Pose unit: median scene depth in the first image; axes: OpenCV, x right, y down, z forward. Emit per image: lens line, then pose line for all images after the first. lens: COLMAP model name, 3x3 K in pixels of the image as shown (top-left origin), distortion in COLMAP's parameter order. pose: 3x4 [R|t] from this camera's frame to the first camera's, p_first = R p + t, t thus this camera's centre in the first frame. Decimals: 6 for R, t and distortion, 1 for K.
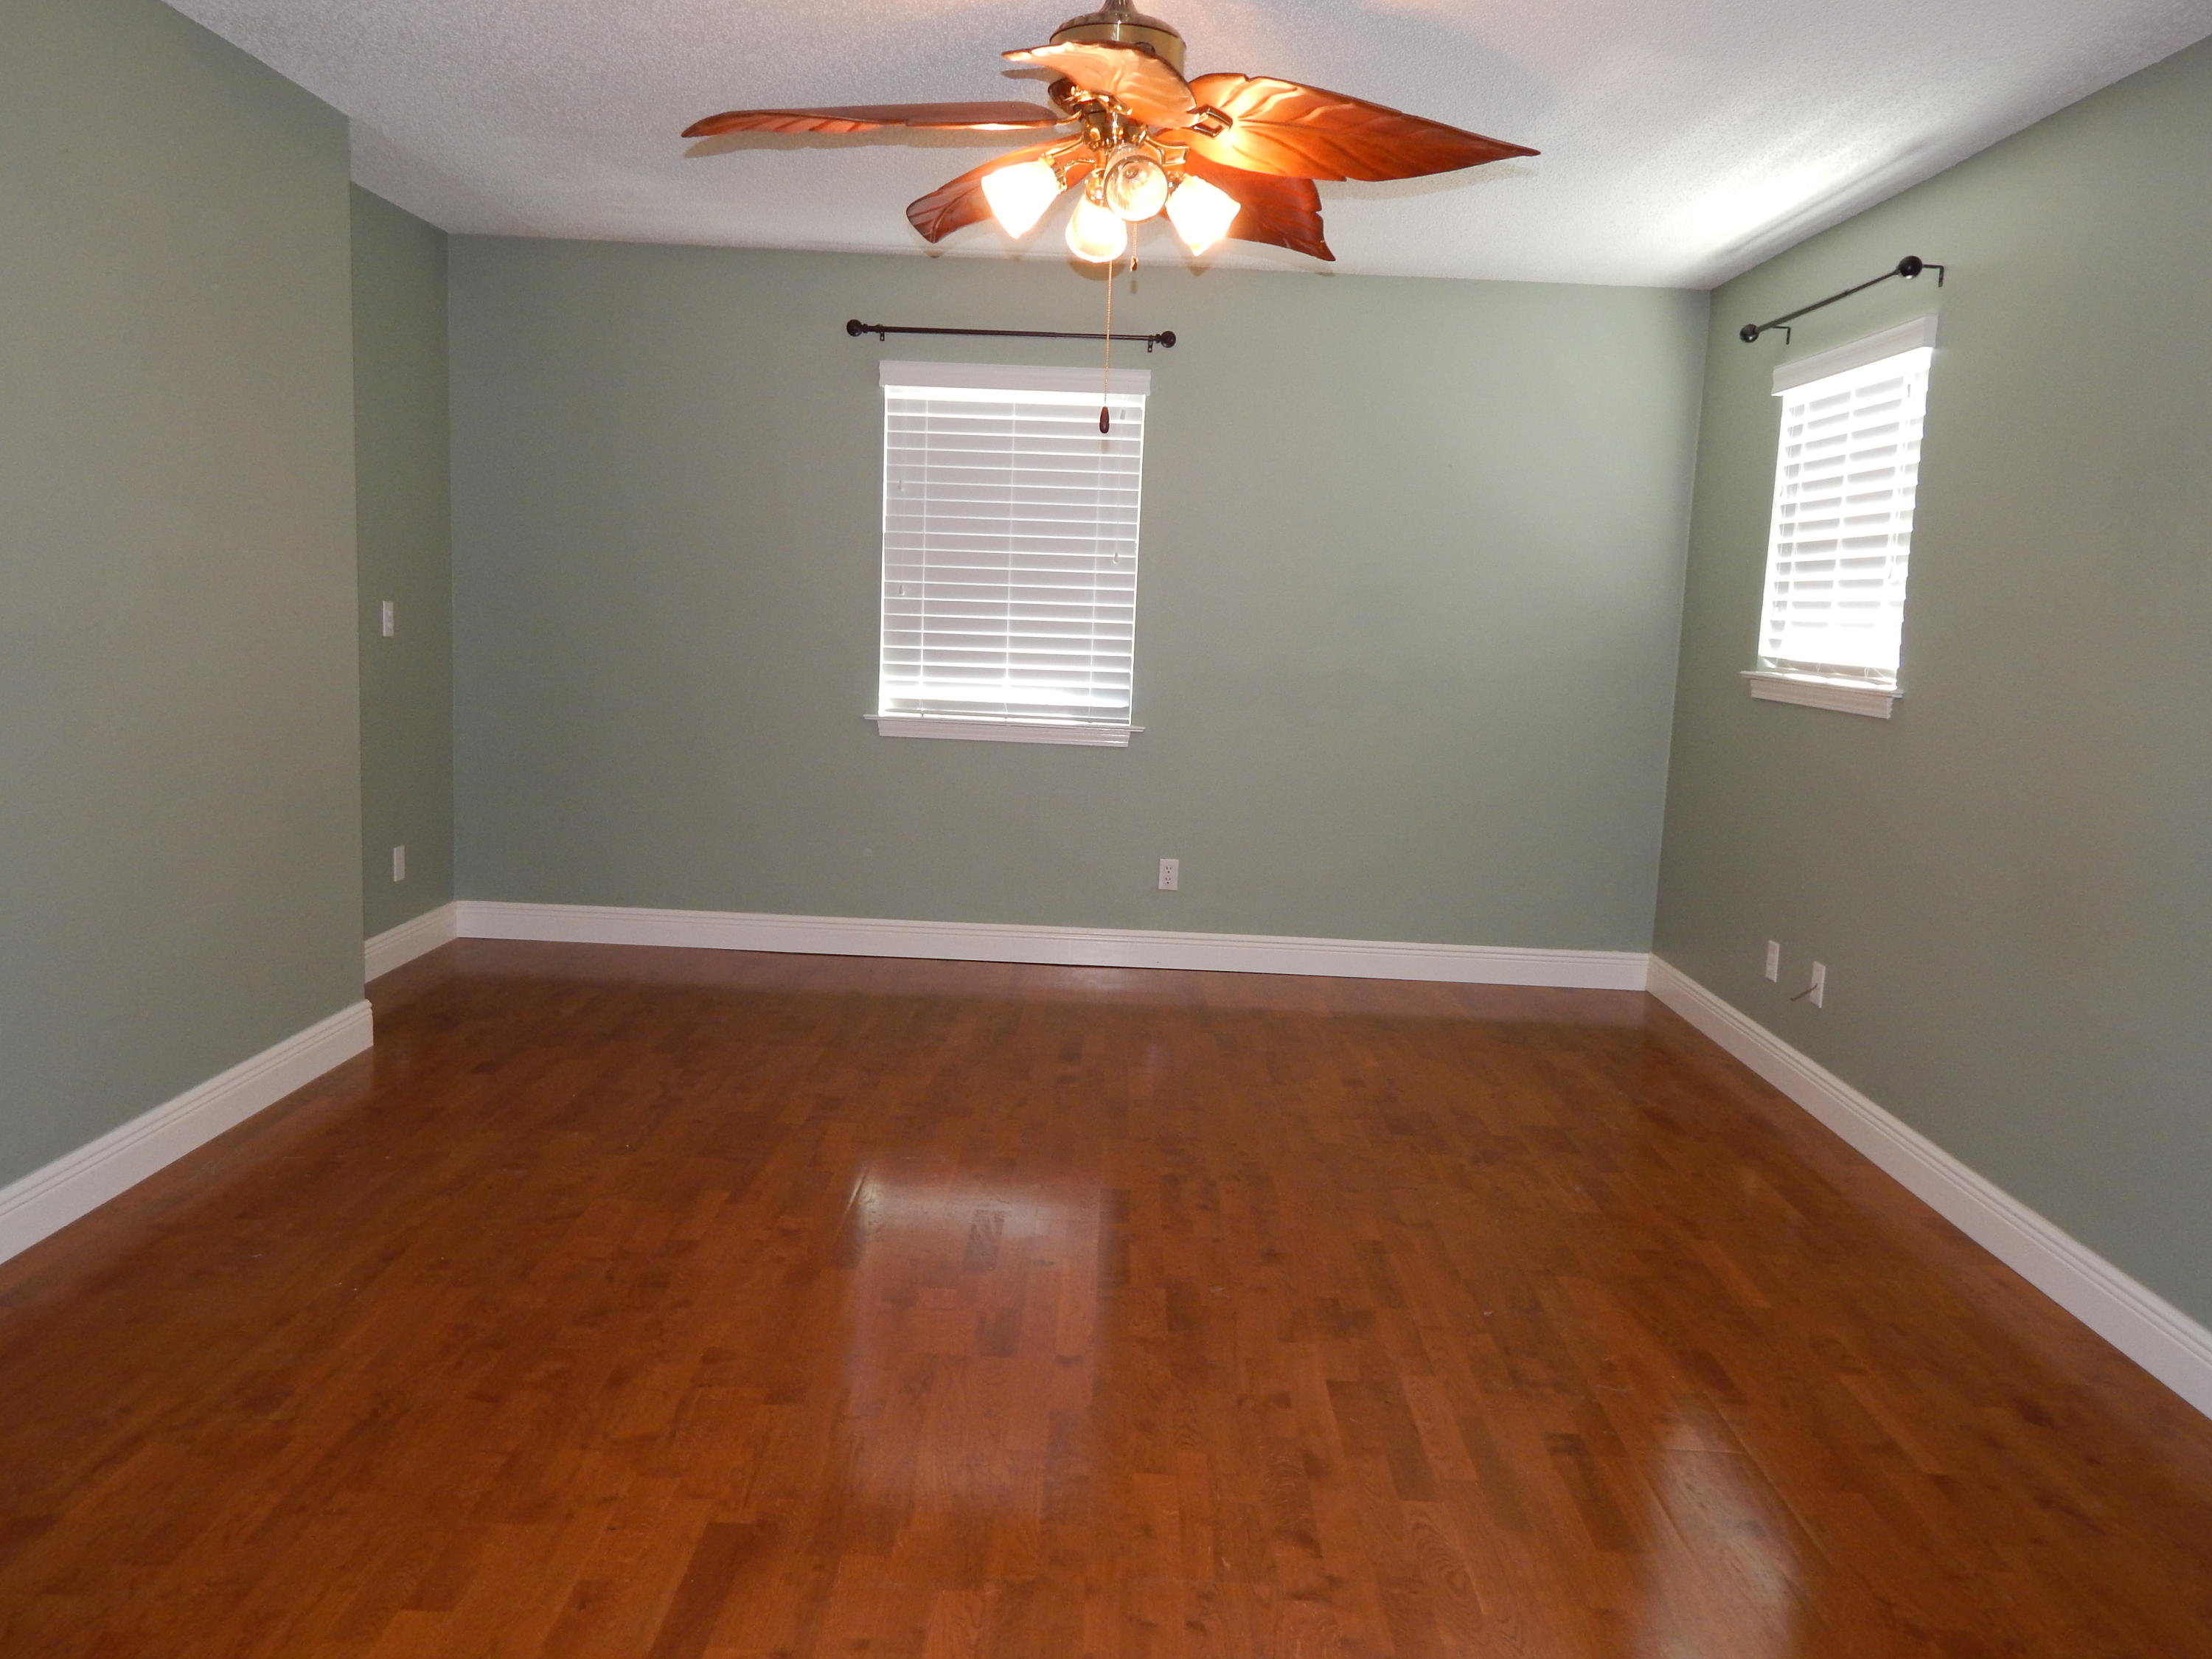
lens RADIAL K [[1615.8, 0, 1101.0], [0, 1615.8, 822.9], [0, 0, 1]] dist [0.003413, -0.007678]
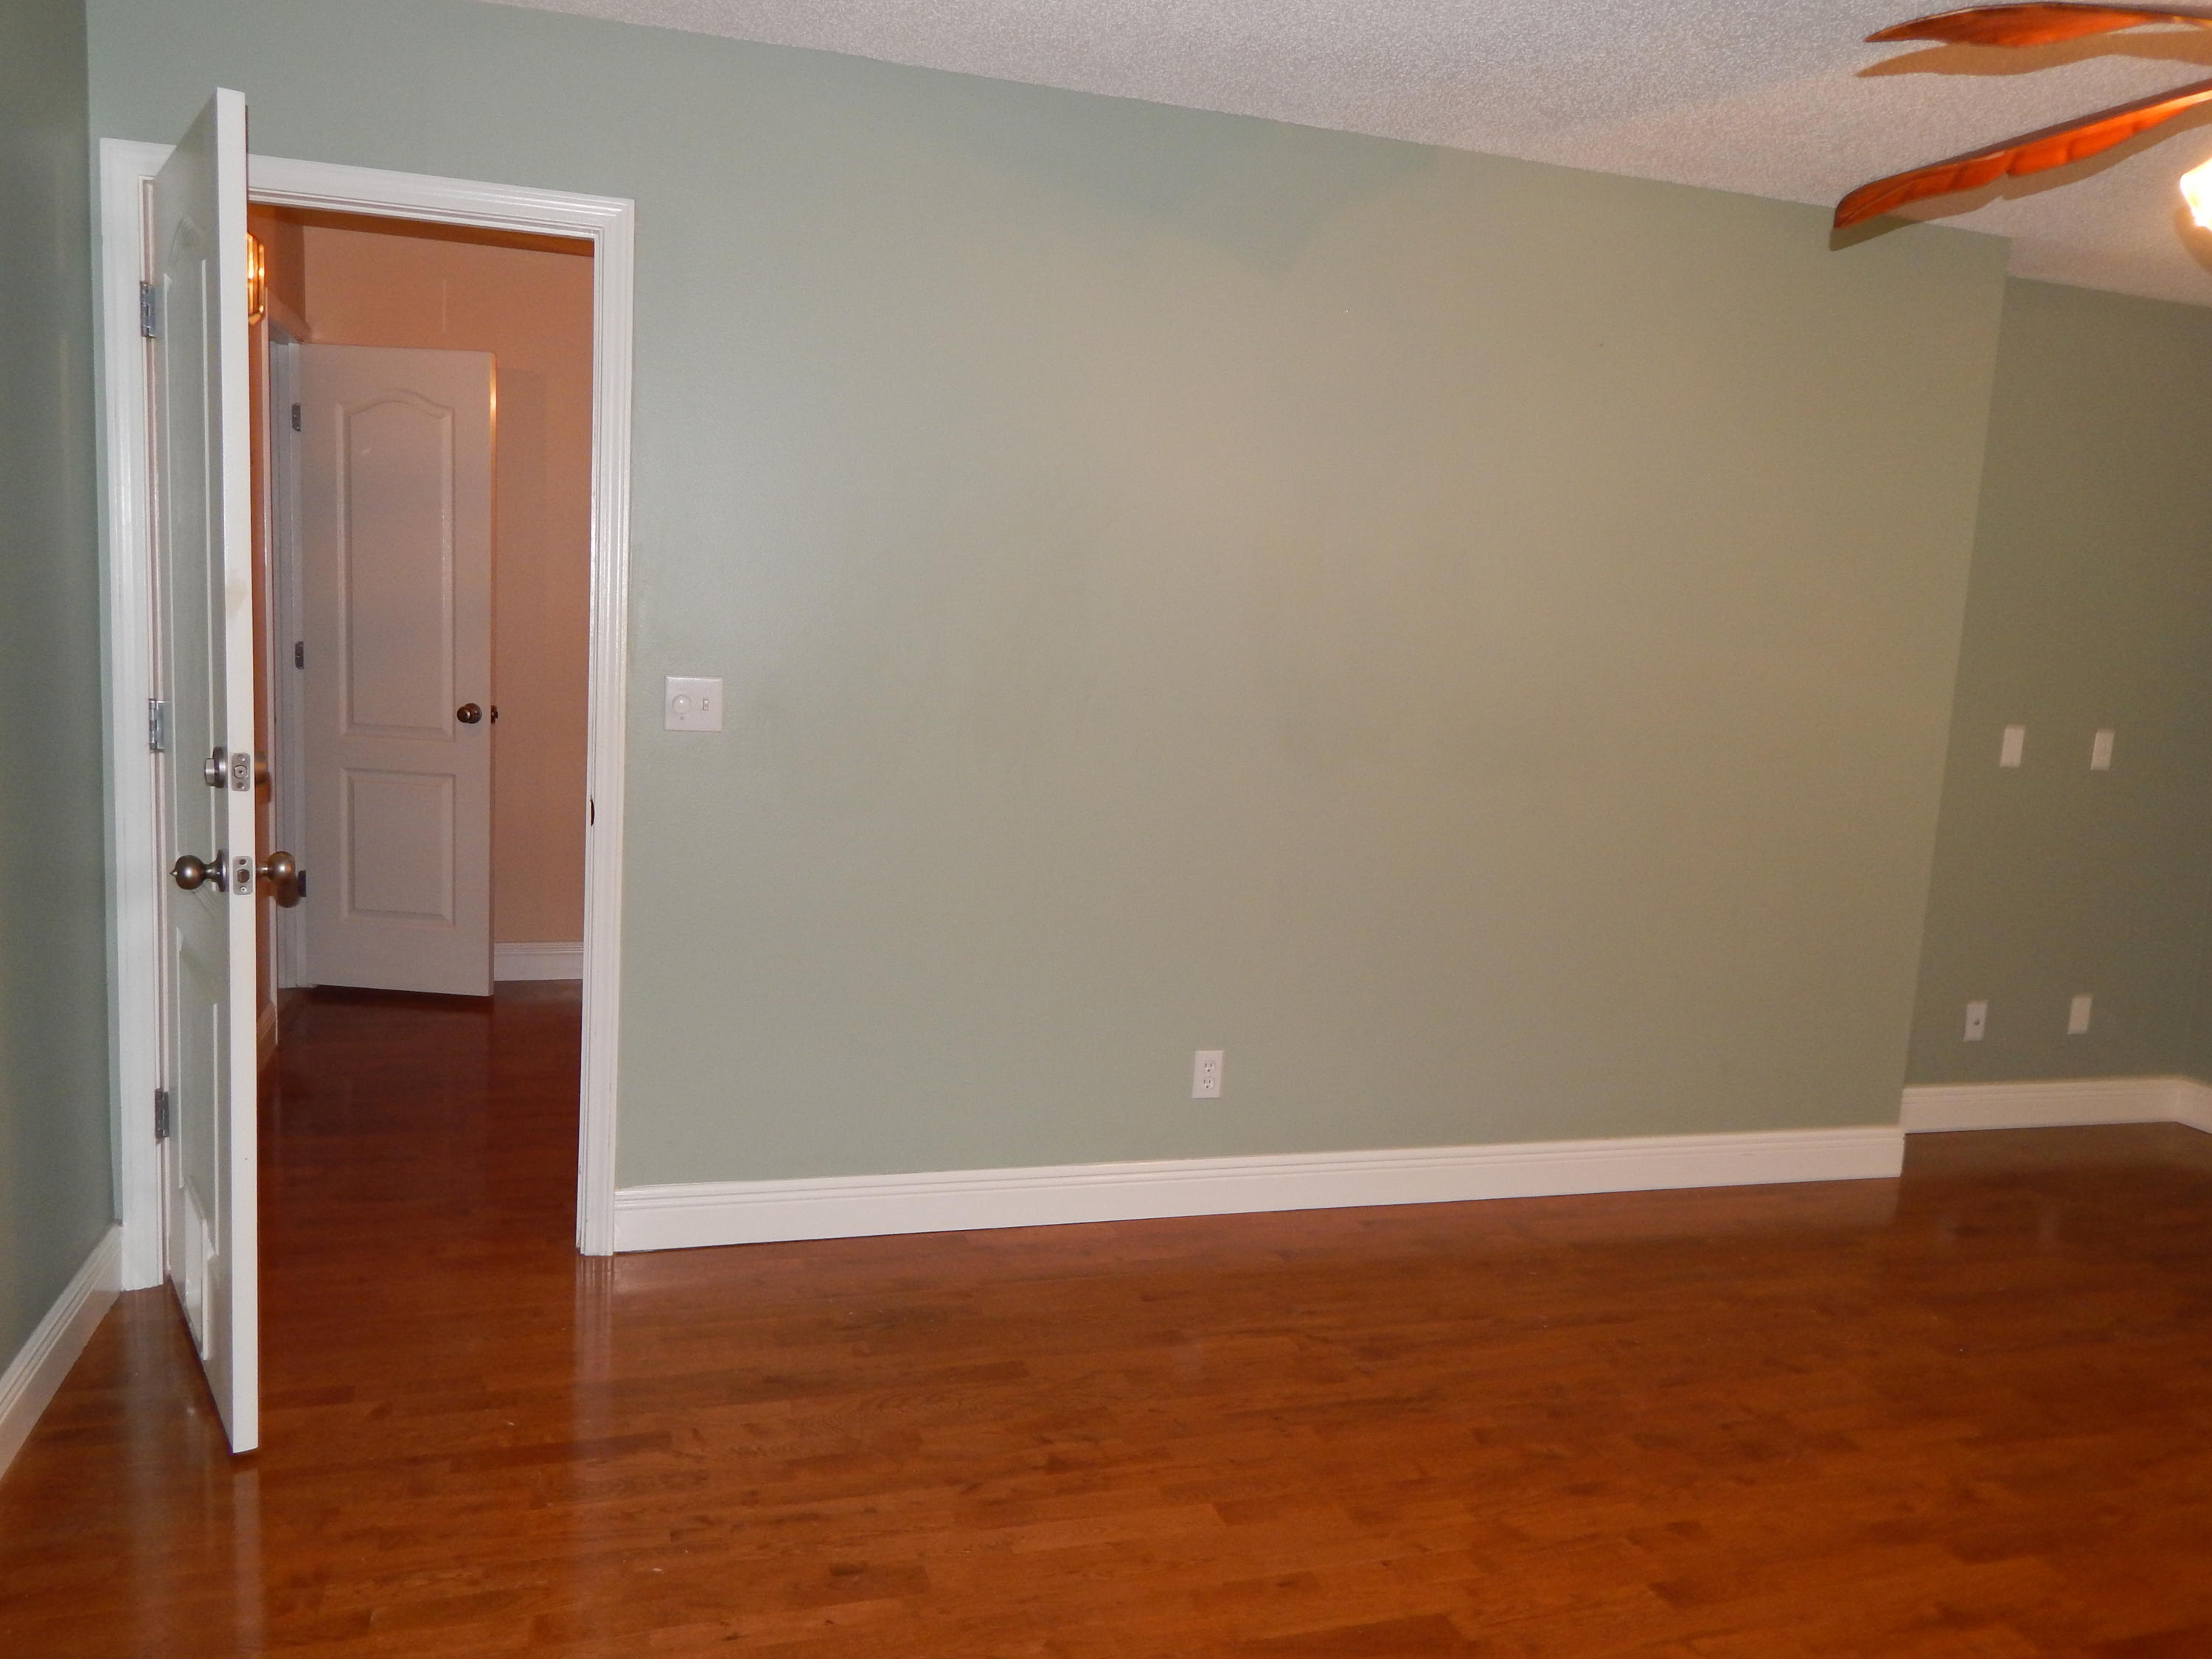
lens RADIAL K [[1615.8, 0, 1116.5], [0, 1615.8, 828.5], [0, 0, 1]] dist [0.003413, -0.007678]
pose [[0.336724, 0.111229, -0.935011, 0.507368], [-0.184503, 0.981543, 0.050320, -0.054559], [0.923350, 0.155569, 0.351031, 0.331599]]
